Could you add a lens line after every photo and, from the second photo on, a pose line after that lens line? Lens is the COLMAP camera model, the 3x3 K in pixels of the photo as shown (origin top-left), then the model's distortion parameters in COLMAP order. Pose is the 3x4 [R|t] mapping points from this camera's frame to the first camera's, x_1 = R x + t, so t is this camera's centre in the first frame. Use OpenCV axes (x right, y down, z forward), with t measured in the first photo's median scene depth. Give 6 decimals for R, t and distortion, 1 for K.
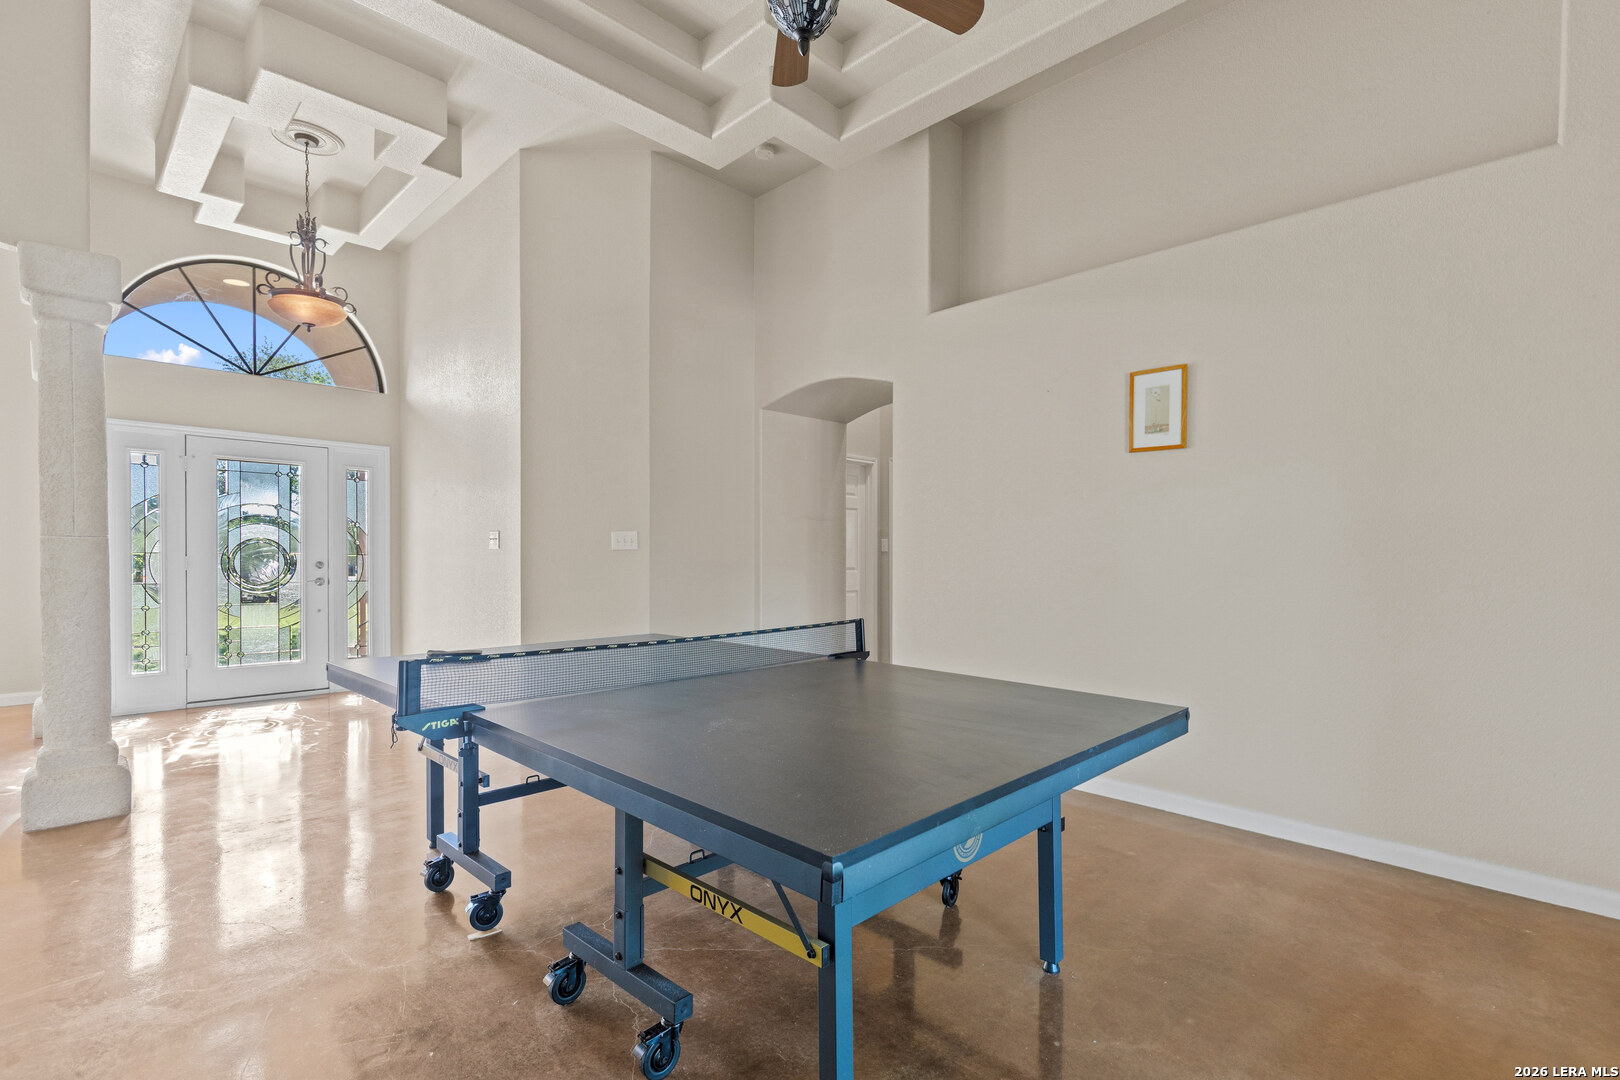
lens RADIAL K [[736.2, 0, 814.0], [0, 736.2, 566.4], [0, 0, 1]] dist [0.001440, 0.000171]
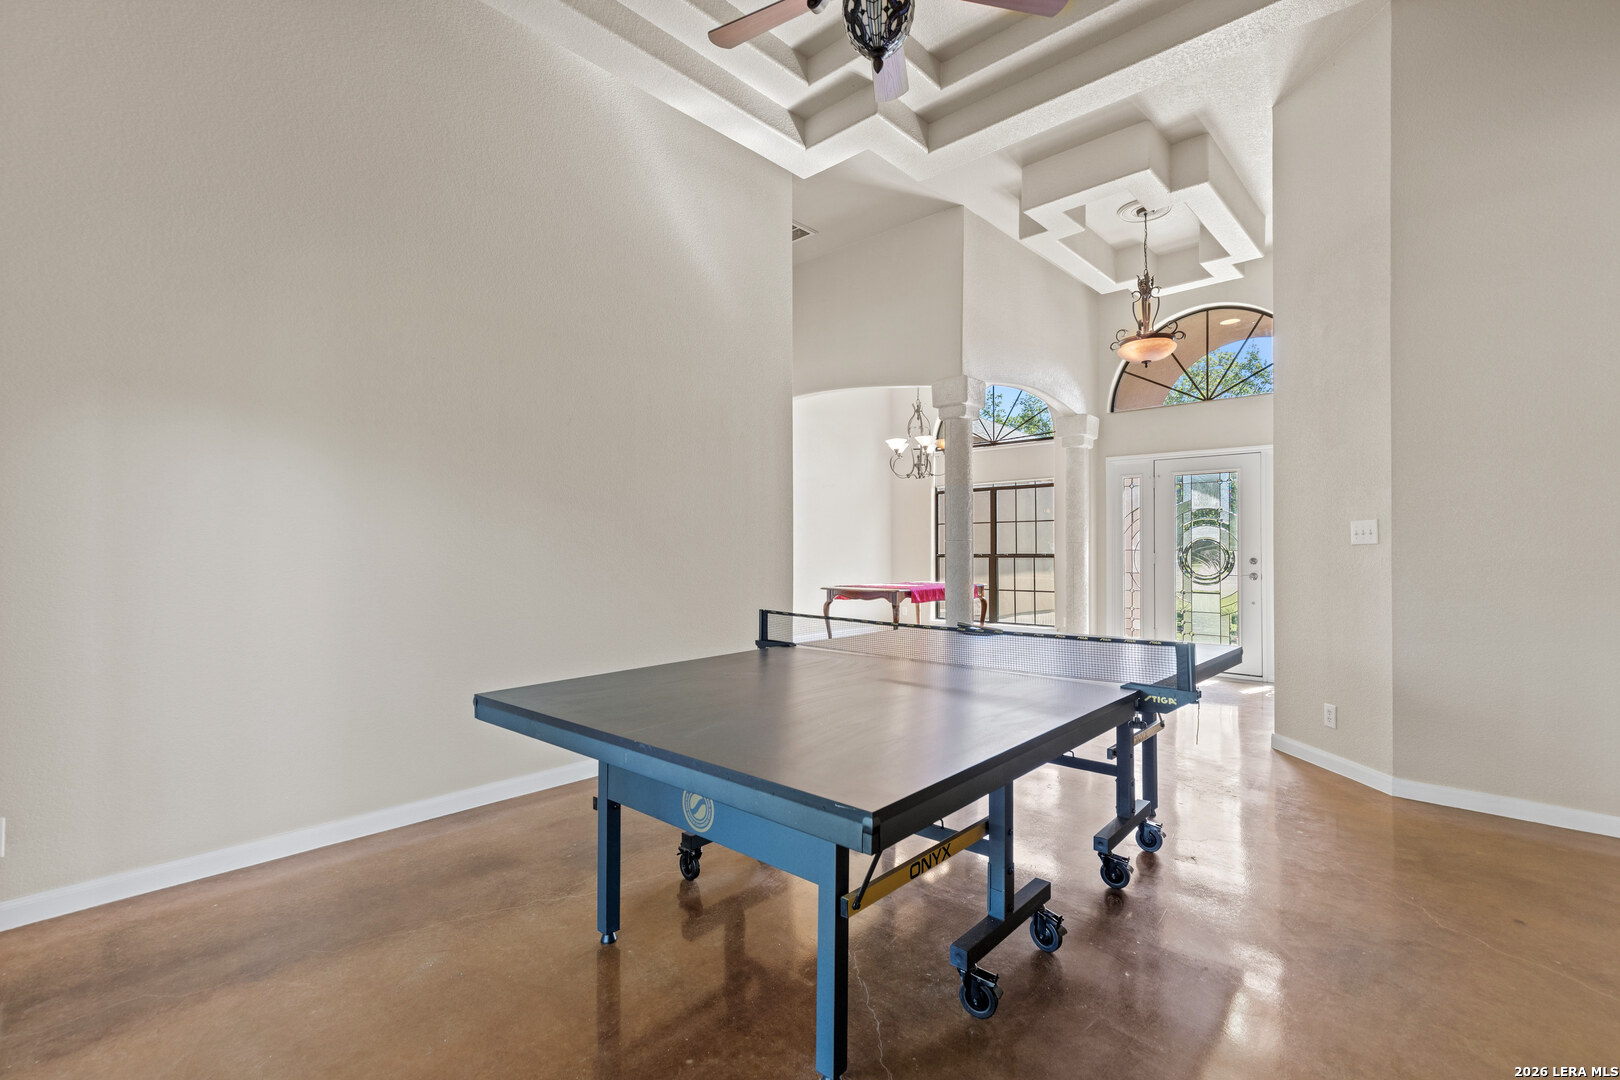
lens RADIAL K [[736.2, 0, 814.0], [0, 736.2, 566.4], [0, 0, 1]] dist [0.001440, 0.000171]
pose [[0.039382, 0.014702, -0.999116, 0.488312], [-0.007674, 0.999867, 0.014411, -0.005888], [0.999195, 0.007100, 0.039490, 0.395594]]
